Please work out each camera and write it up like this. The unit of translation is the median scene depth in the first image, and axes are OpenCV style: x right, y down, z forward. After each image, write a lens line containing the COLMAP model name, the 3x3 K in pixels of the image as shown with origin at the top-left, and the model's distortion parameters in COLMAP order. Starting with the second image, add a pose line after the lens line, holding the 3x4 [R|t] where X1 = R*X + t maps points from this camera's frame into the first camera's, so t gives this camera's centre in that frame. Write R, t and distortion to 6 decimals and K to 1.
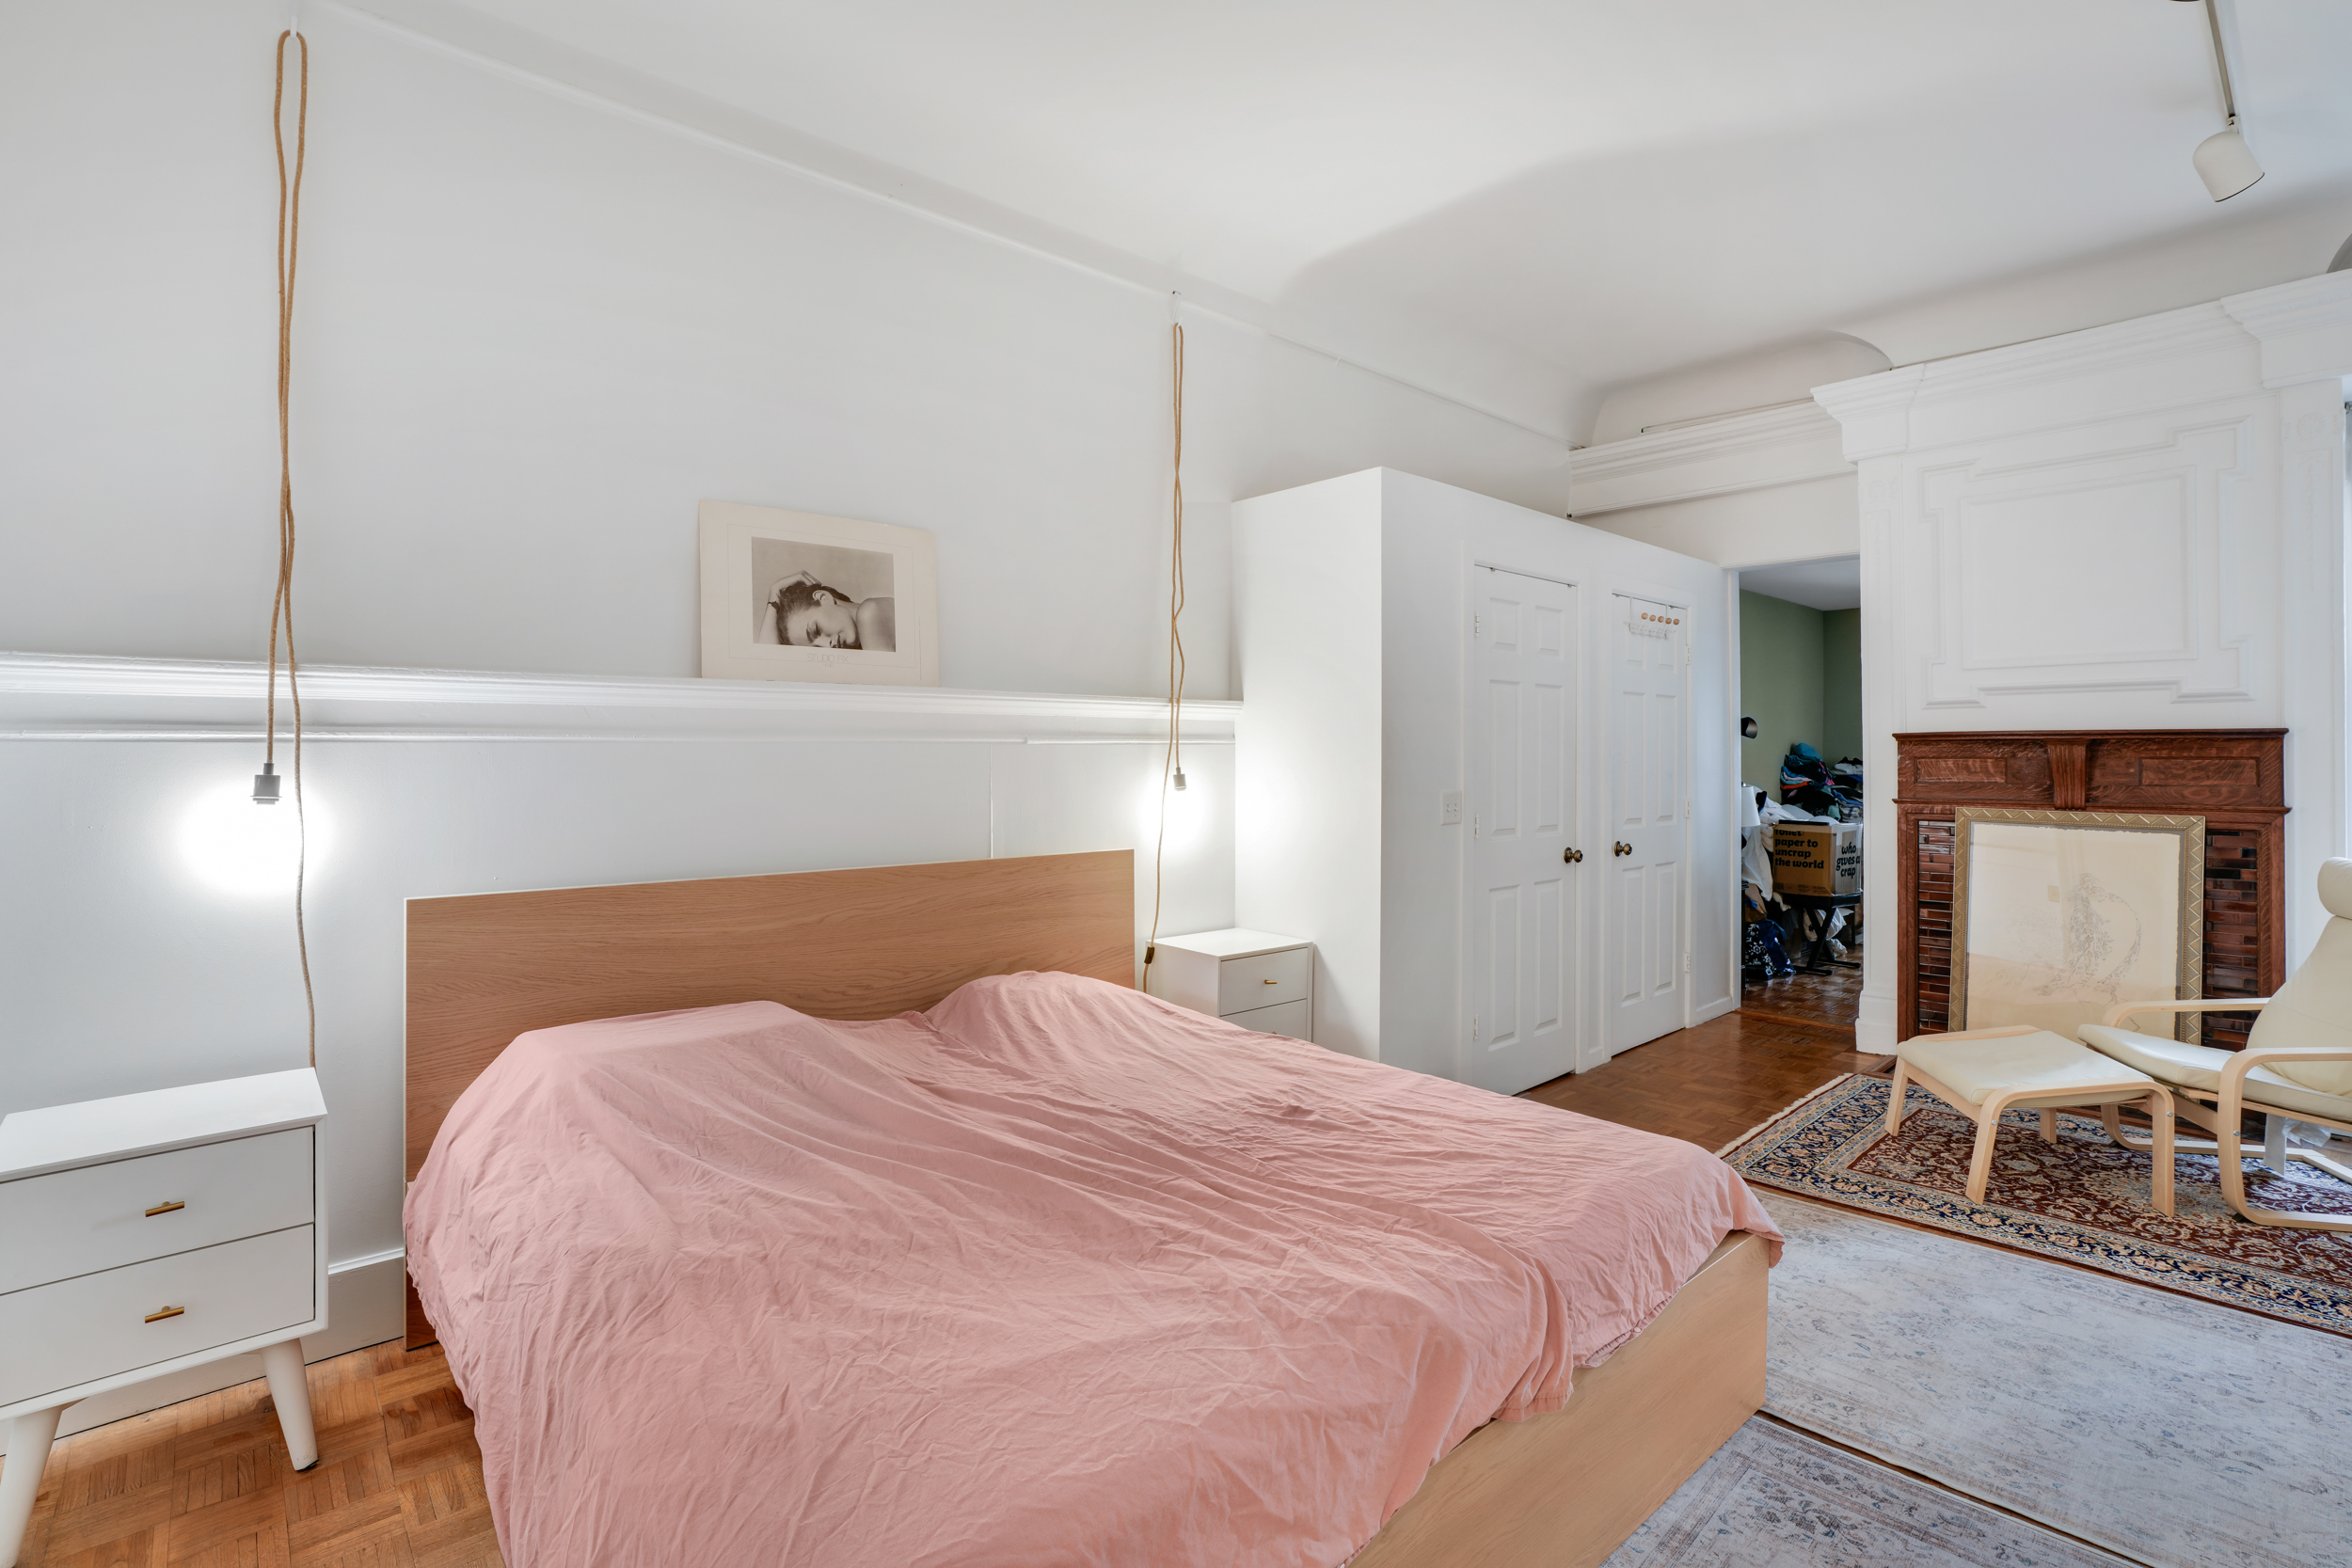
lens RADIAL K [[1095.7, 0, 1176.7], [0, 1095.7, 764.2], [0, 0, 1]] dist [-0.022515, 0.000121]
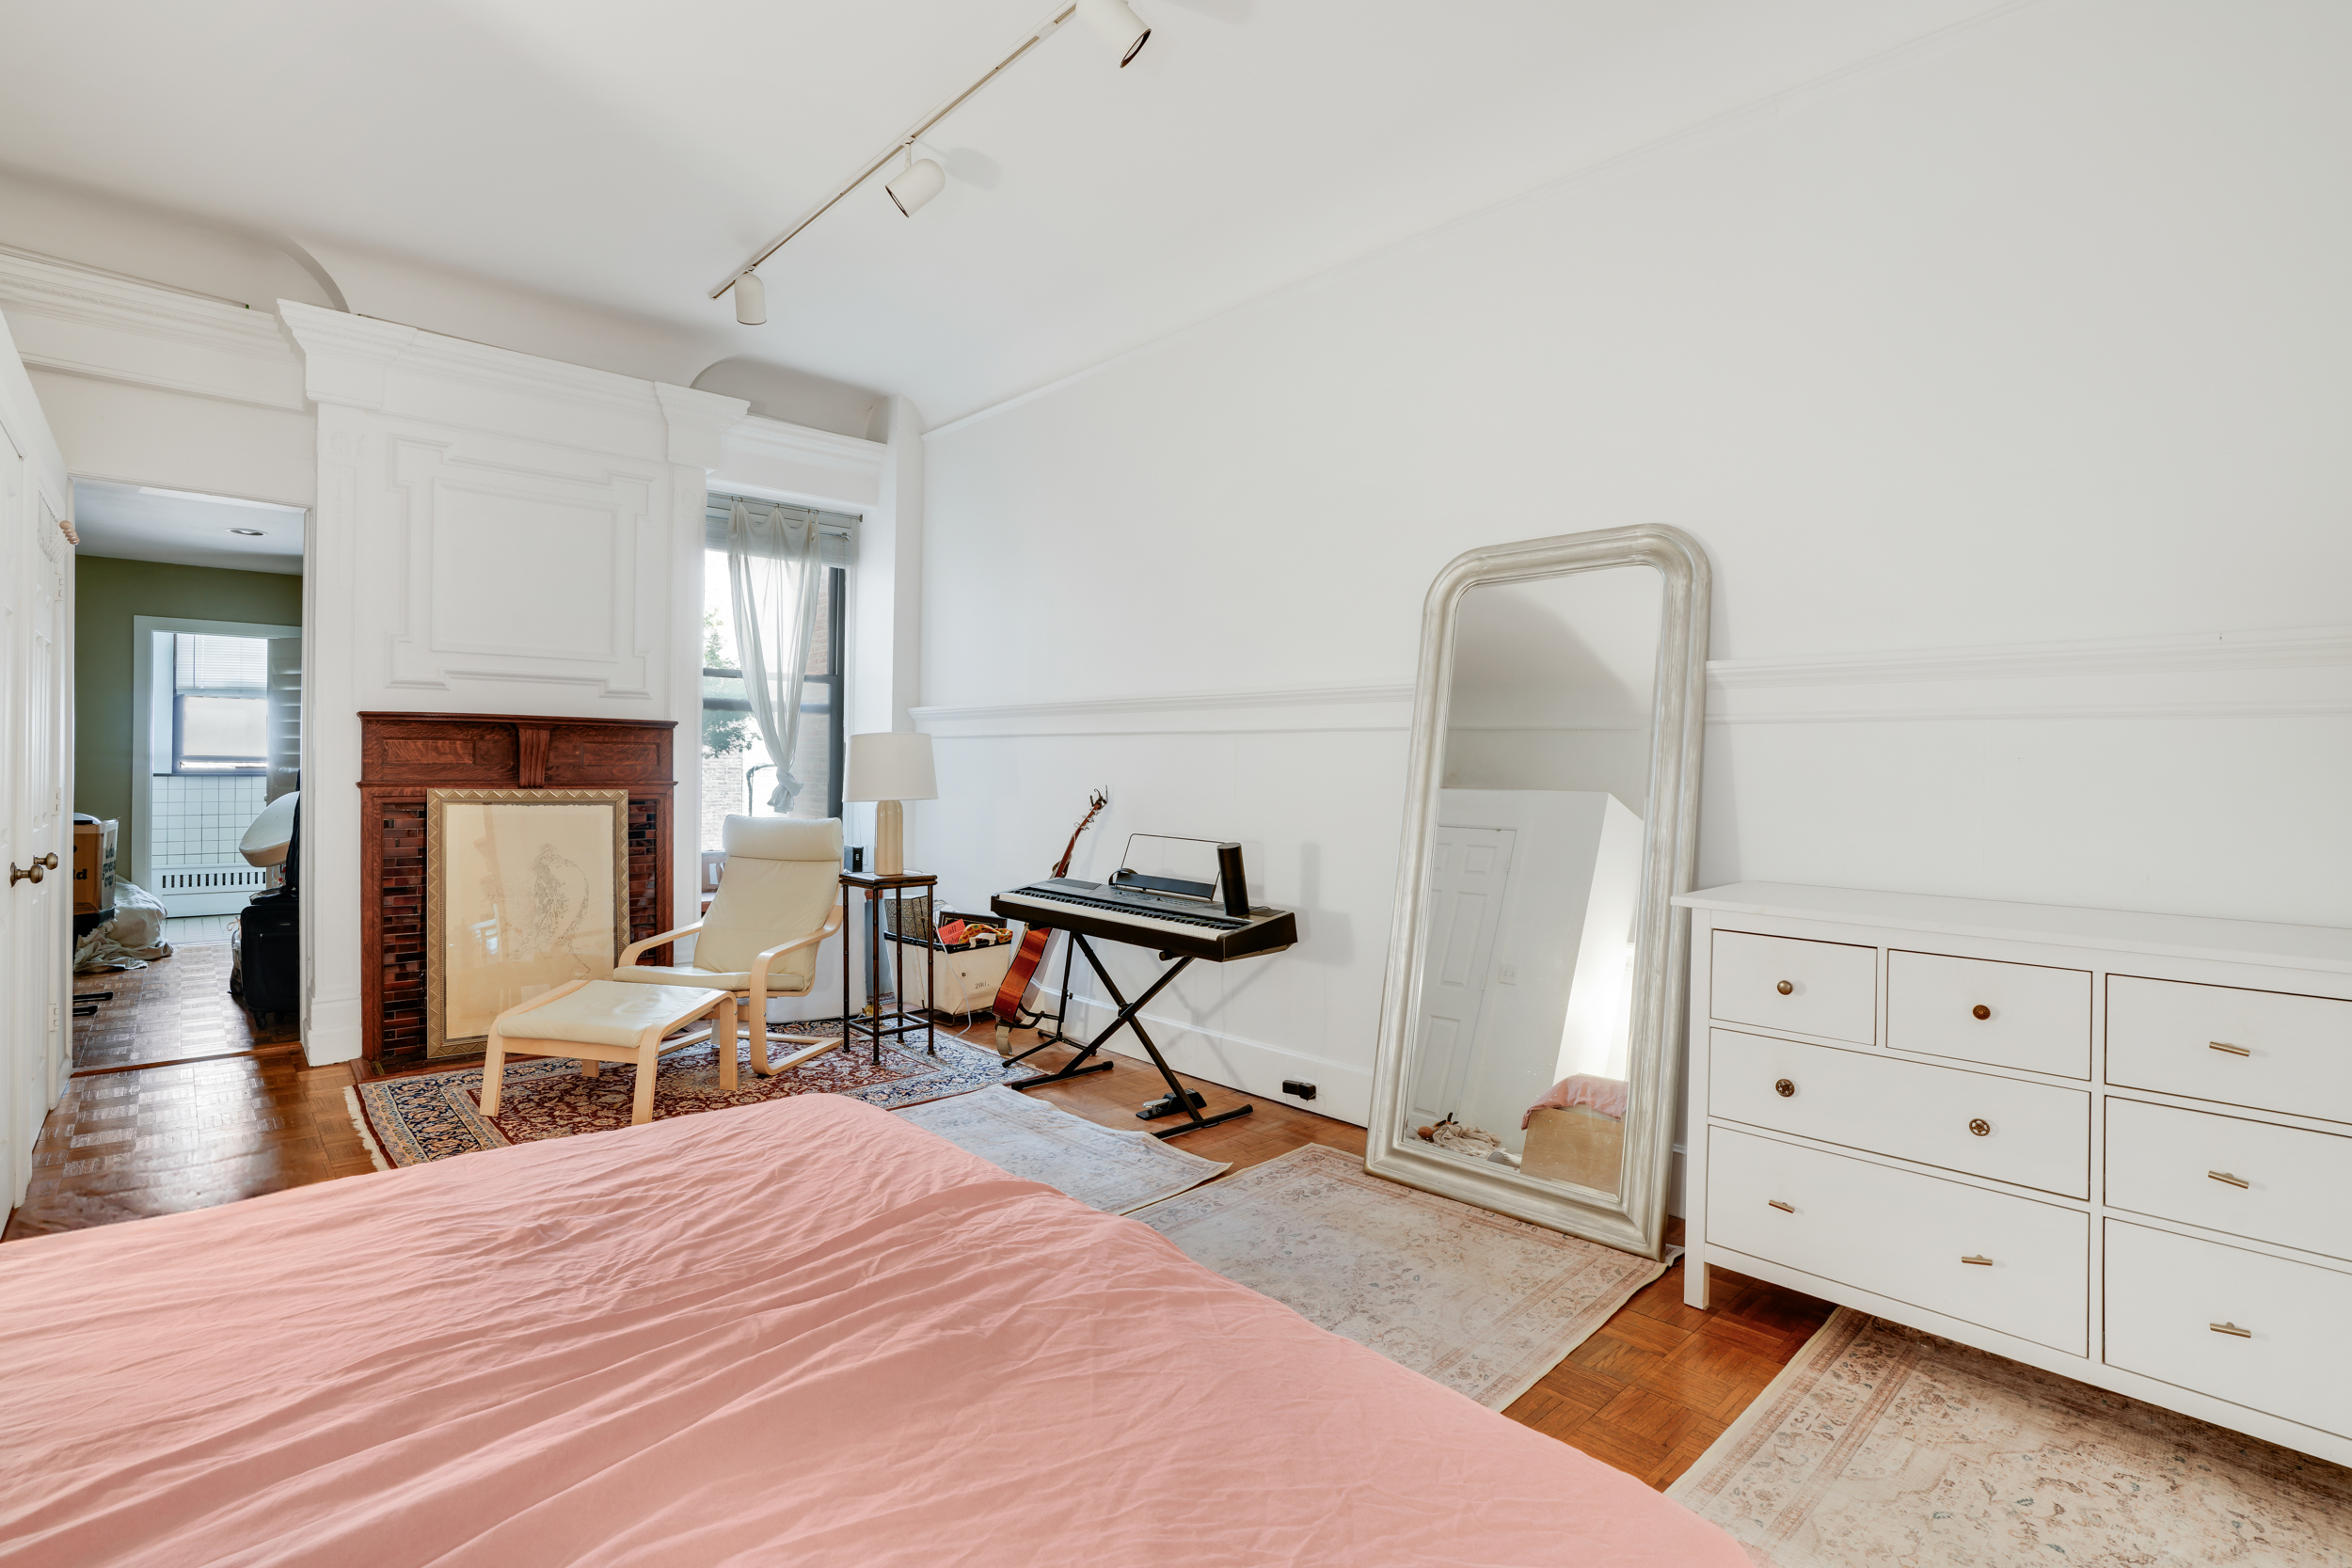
lens RADIAL K [[1102.4, 0, 1176.0], [0, 1102.4, 784.0], [0, 0, 1]] dist [-0.020748, 0.000272]
pose [[0.016406, -0.015272, 0.999749, -0.316176], [-0.004949, 0.999870, 0.015355, 0.019528], [-0.999853, -0.005199, 0.016328, 0.353380]]
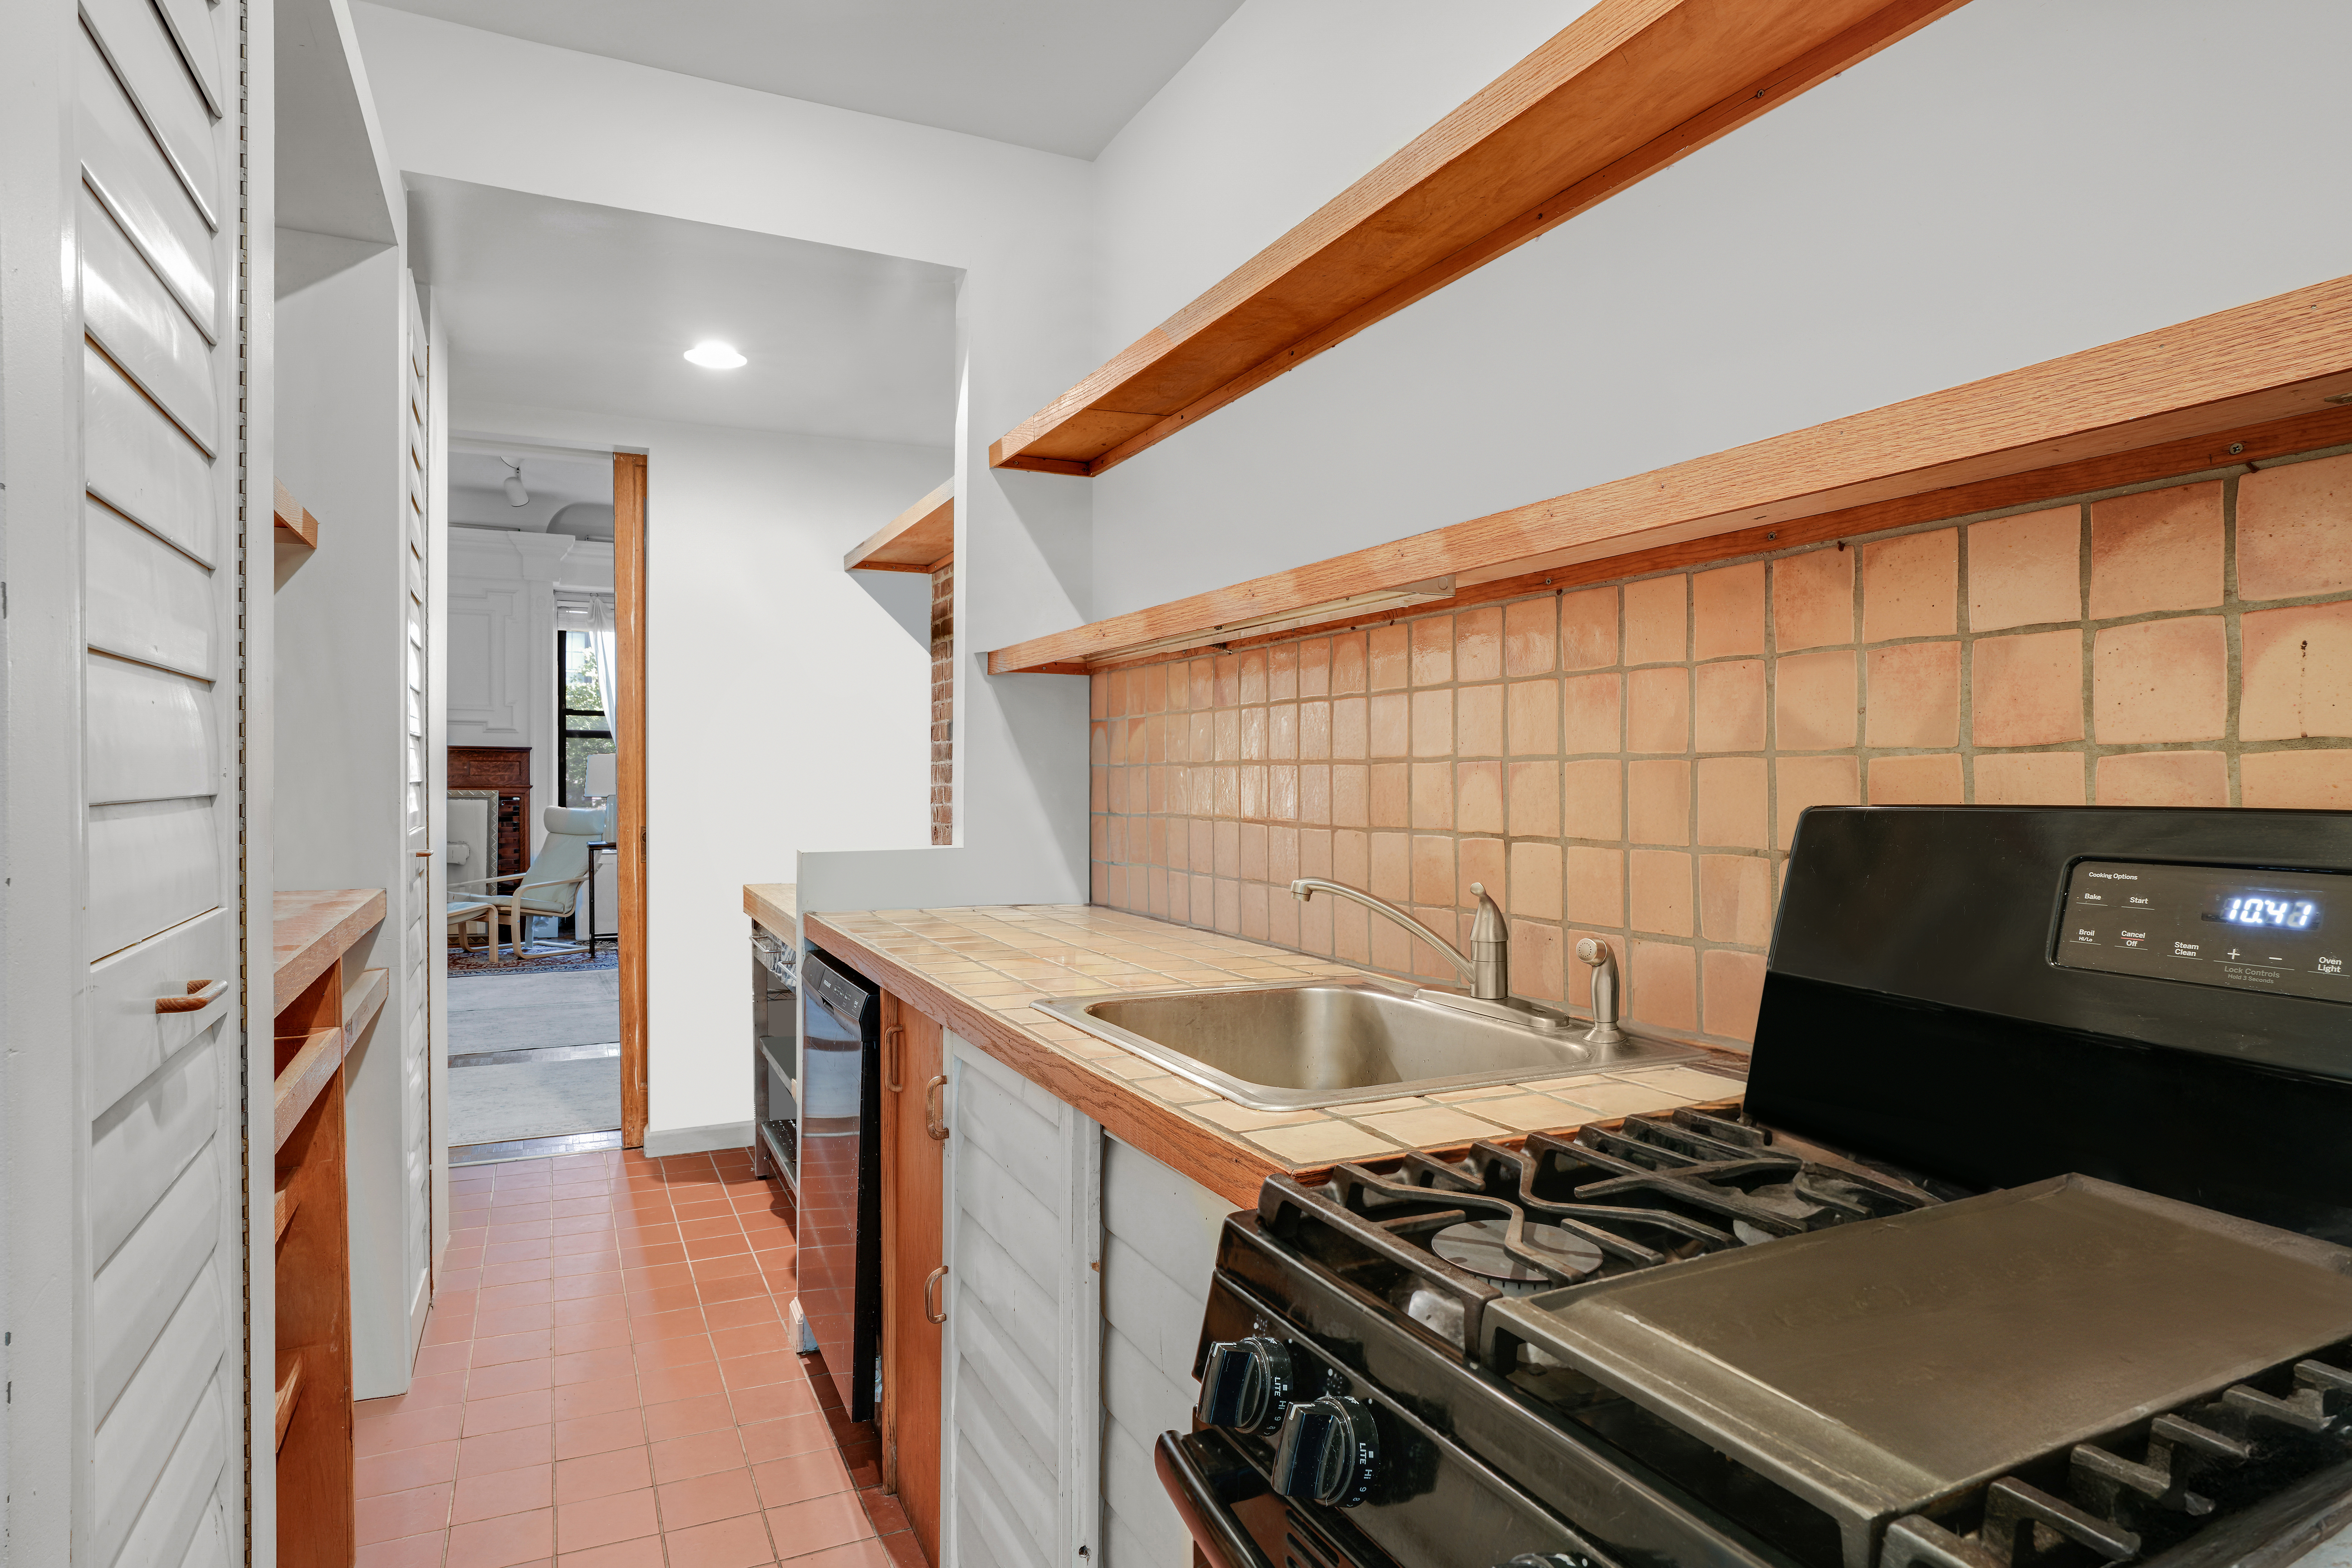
lens RADIAL K [[1254.0, 0, 1176.0], [0, 1254.0, 784.0], [0, 0, 1]] dist [-0.000068, -0.000006]
pose [[0.304133, -0.004827, 0.952617, -0.893634], [-0.000877, 0.999985, 0.005347, 0.023591], [-0.952629, -0.002462, 0.304125, -0.924069]]
